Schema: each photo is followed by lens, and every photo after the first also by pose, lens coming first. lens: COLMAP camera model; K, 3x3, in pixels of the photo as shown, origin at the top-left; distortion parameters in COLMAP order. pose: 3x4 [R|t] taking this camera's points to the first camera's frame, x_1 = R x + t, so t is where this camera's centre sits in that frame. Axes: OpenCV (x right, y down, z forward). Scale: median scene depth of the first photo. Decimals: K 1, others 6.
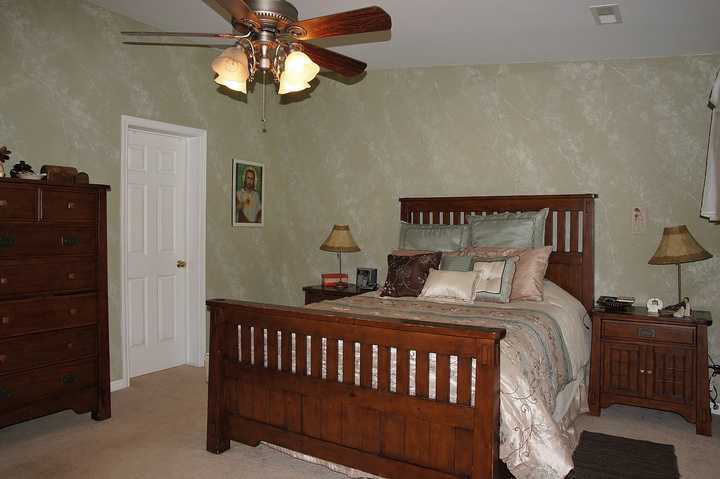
lens RADIAL K [[538.5, 0, 360.7], [0, 538.5, 223.7], [0, 0, 1]] dist [-0.148912, 0.107575]
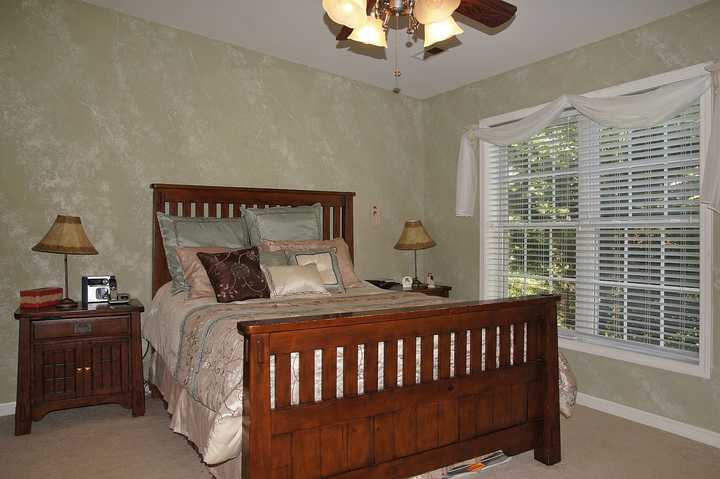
lens RADIAL K [[529.5, 0, 360.0], [0, 529.5, 239.5], [0, 0, 1]] dist [-0.139092, 0.113291]
pose [[0.434948, -0.018546, 0.900264, -0.563543], [-0.005484, 0.999715, 0.023244, 0.018306], [-0.900439, -0.015047, 0.434723, 0.444123]]
